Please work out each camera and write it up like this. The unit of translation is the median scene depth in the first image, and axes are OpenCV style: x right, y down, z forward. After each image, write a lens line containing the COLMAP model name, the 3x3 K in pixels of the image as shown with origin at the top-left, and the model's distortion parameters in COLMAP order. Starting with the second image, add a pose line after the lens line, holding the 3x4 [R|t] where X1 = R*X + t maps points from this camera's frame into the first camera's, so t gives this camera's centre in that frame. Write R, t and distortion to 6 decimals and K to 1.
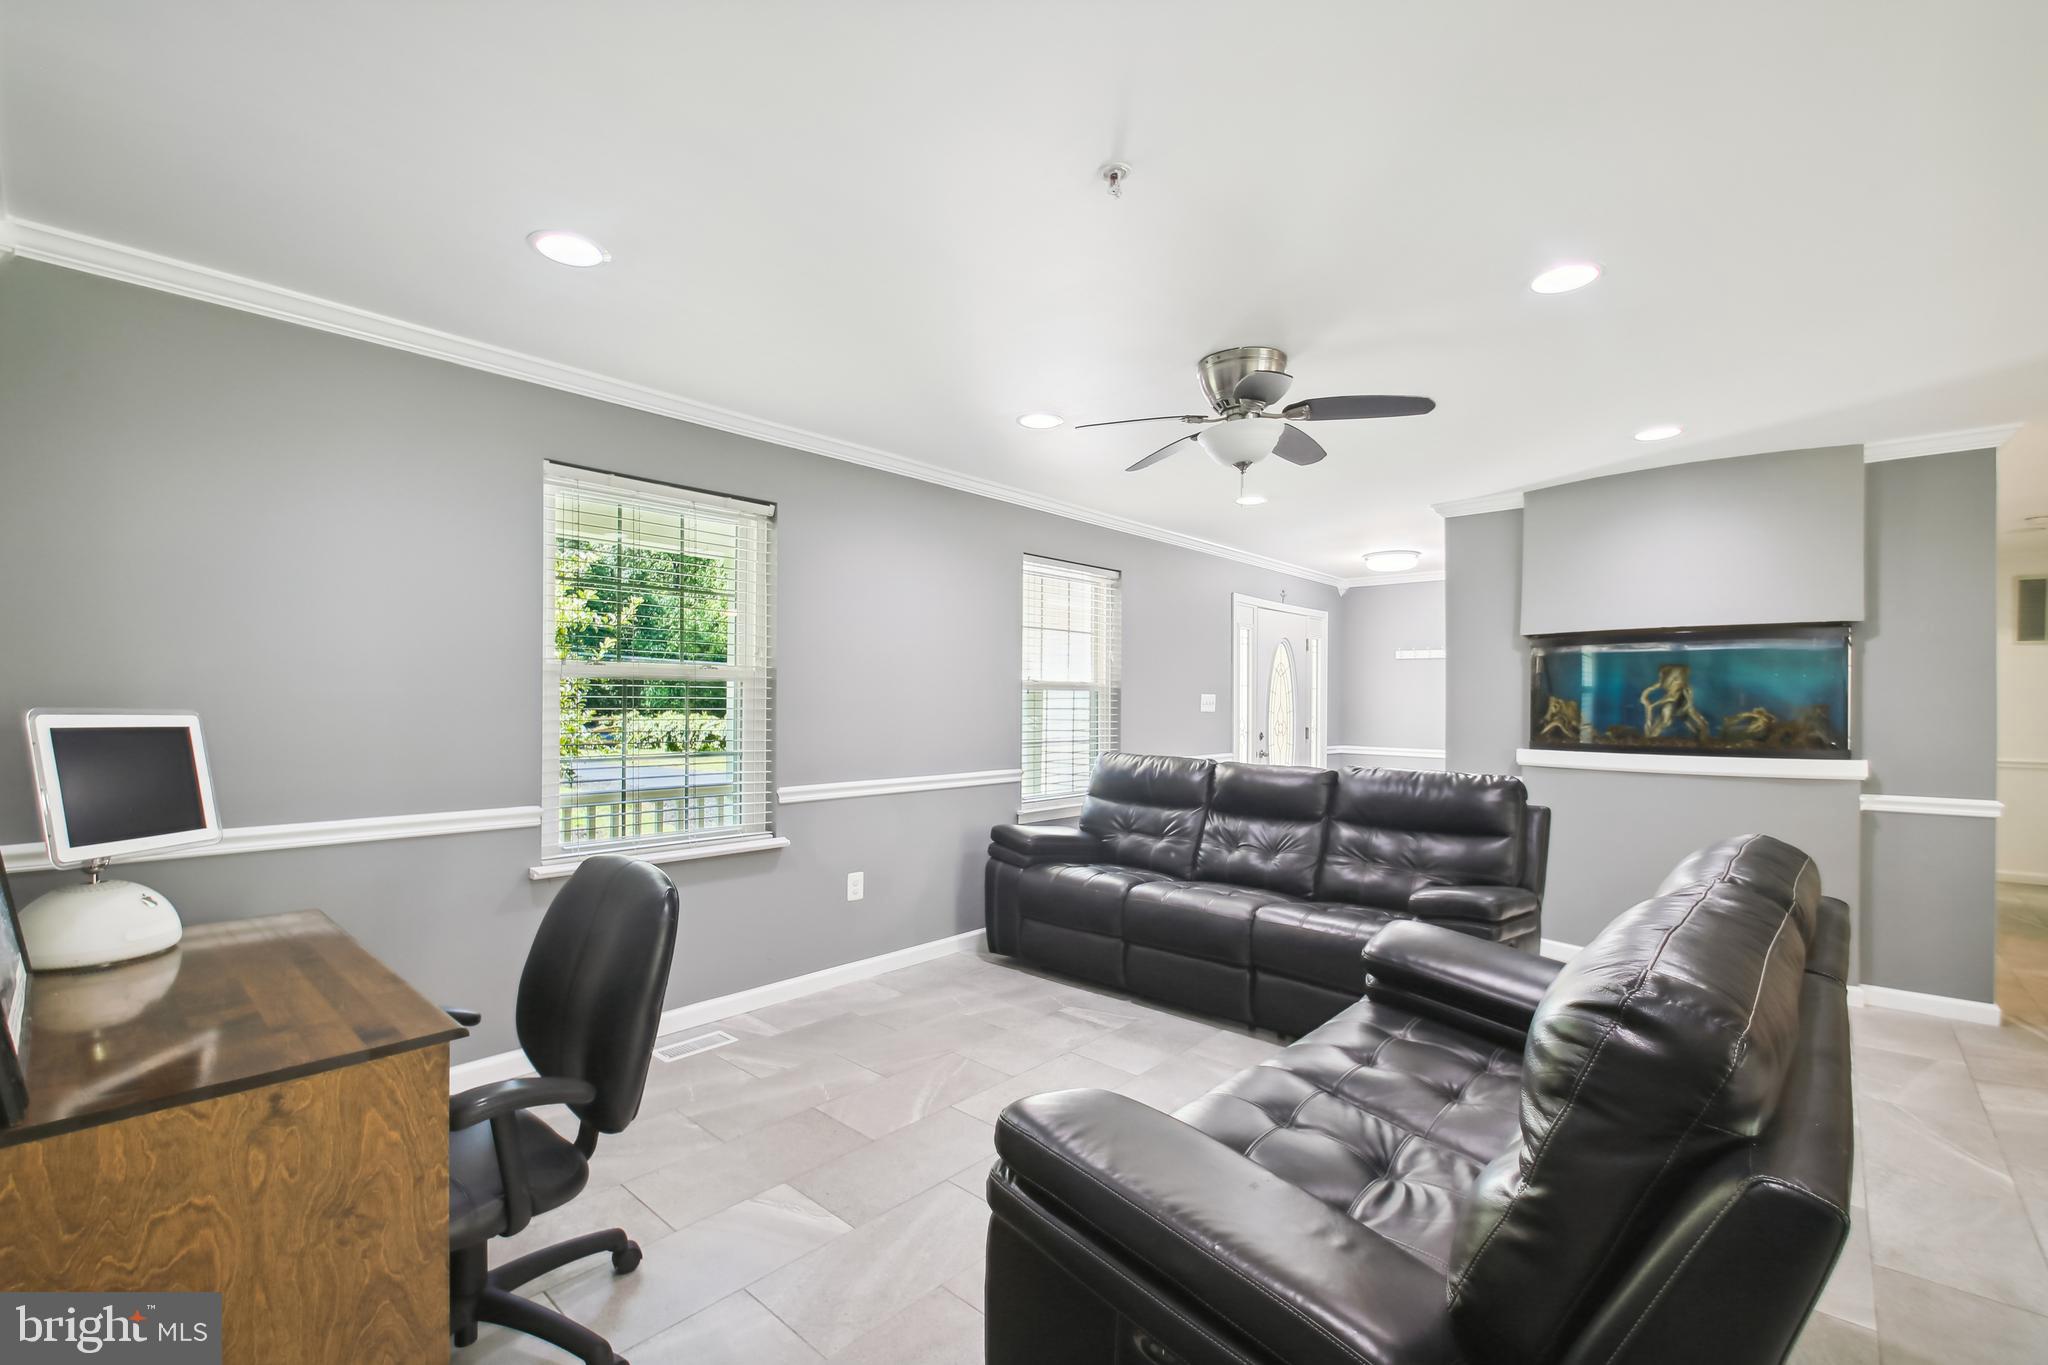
lens RADIAL K [[886.5, 0, 1019.3], [0, 886.5, 700.0], [0, 0, 1]] dist [-0.000968, -0.000635]
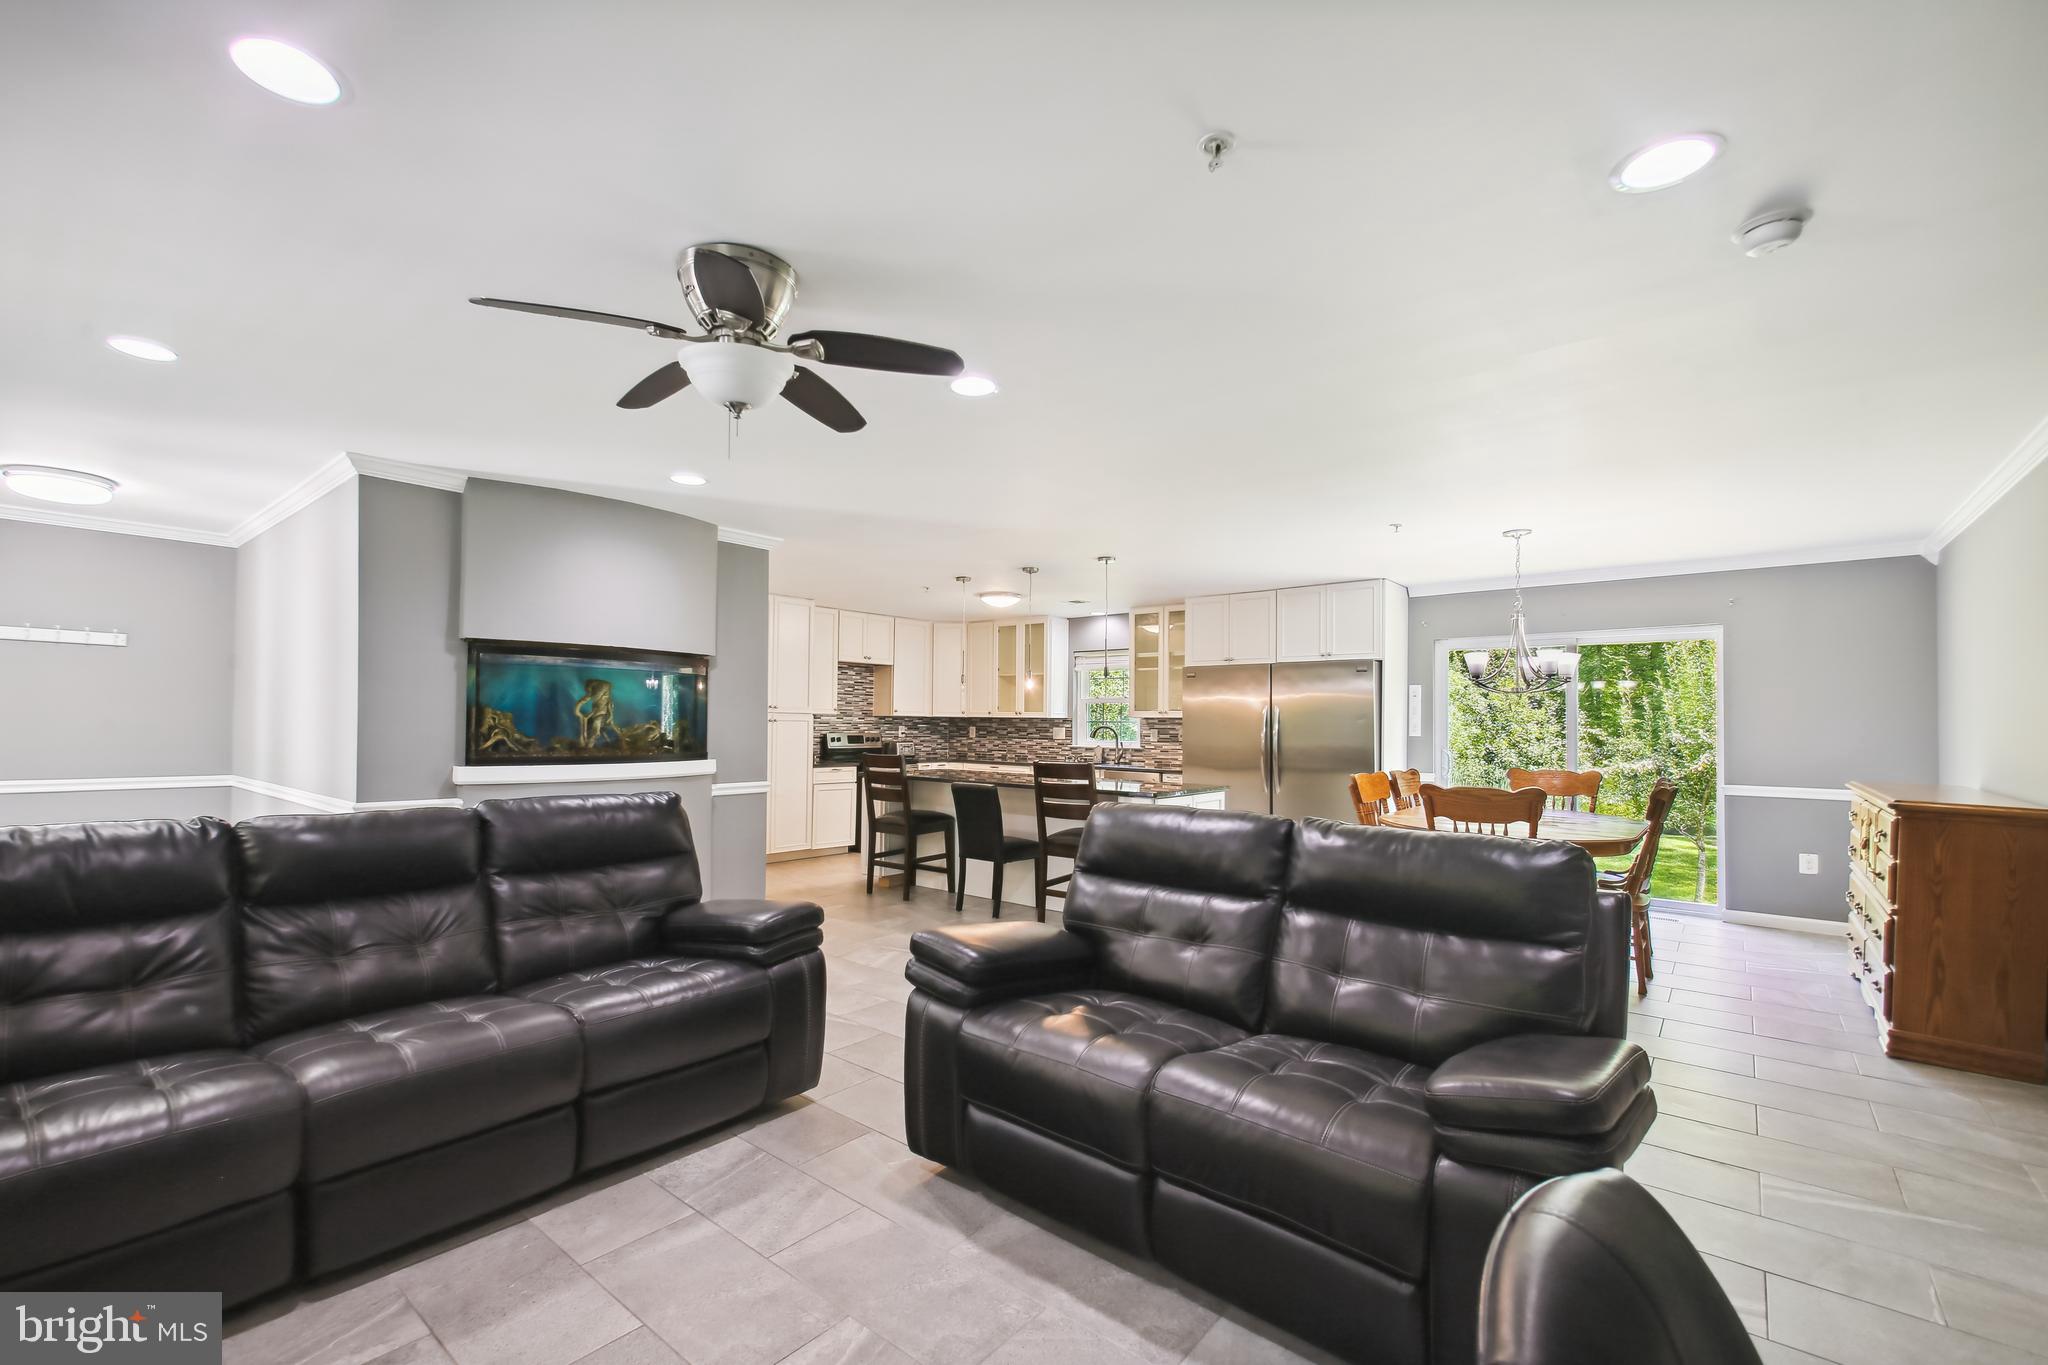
lens RADIAL K [[857.3, 0, 1026.4], [0, 857.3, 689.6], [0, 0, 1]] dist [-0.014404, -0.000130]
pose [[-0.060753, 0.033698, 0.997584, -0.358065], [-0.012486, 0.999326, -0.034517, 0.001214], [-0.998075, -0.014553, -0.060291, 0.572235]]
